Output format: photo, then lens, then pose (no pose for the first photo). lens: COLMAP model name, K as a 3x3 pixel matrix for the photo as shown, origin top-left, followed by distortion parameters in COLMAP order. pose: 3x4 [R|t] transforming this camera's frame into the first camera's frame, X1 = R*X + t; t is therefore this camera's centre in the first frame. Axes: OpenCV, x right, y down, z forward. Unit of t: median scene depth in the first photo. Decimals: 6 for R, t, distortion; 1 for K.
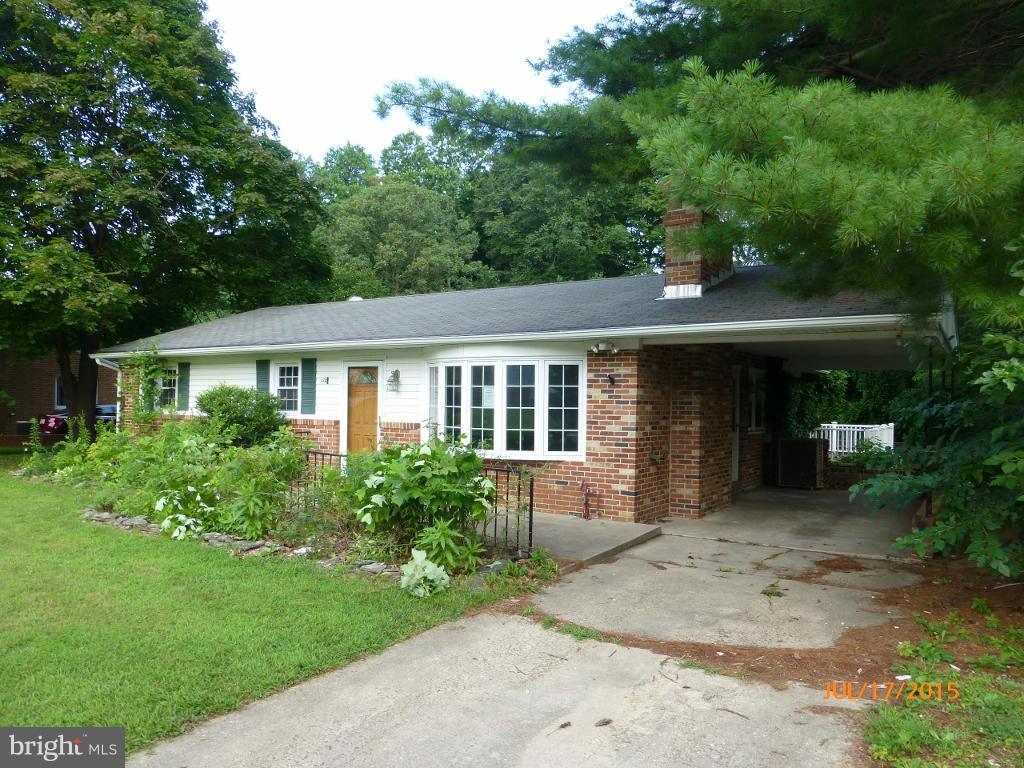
lens RADIAL K [[743.7, 0, 512.7], [0, 743.7, 383.9], [0, 0, 1]] dist [-0.016364, -0.008411]
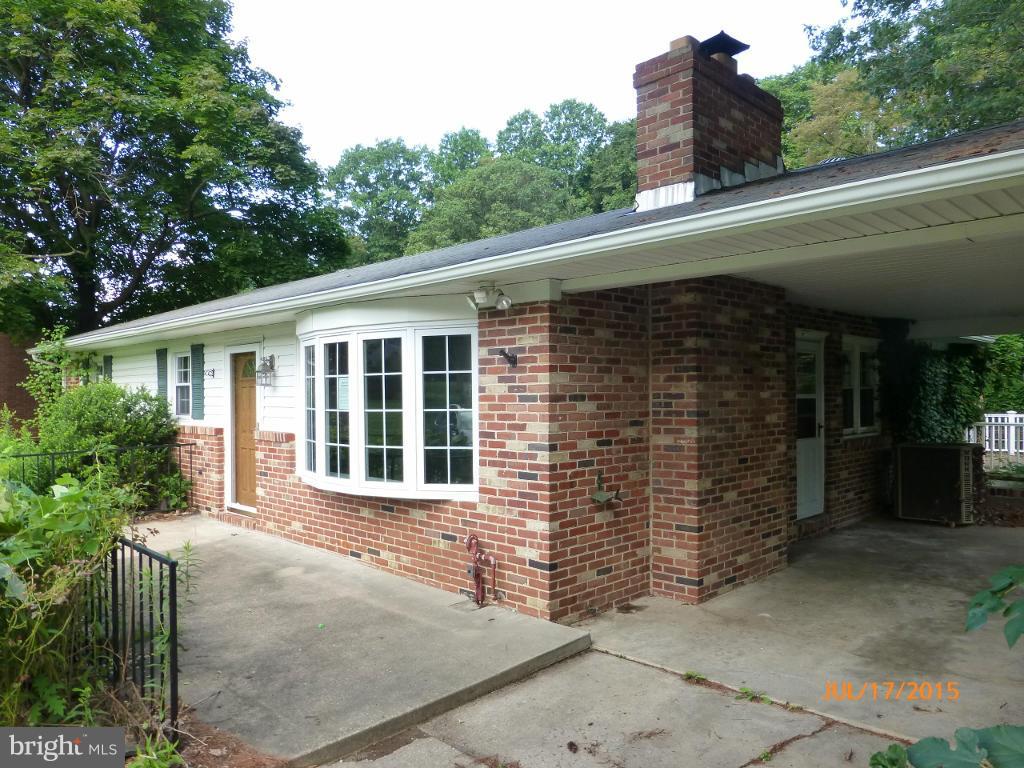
lens RADIAL K [[743.7, 0, 510.8], [0, 743.7, 385.9], [0, 0, 1]] dist [-0.016364, -0.008411]
pose [[0.978284, -0.023500, -0.205933, 0.227229], [0.026855, 0.999548, 0.013513, 0.007104], [0.205523, -0.018750, 0.978473, 0.423092]]
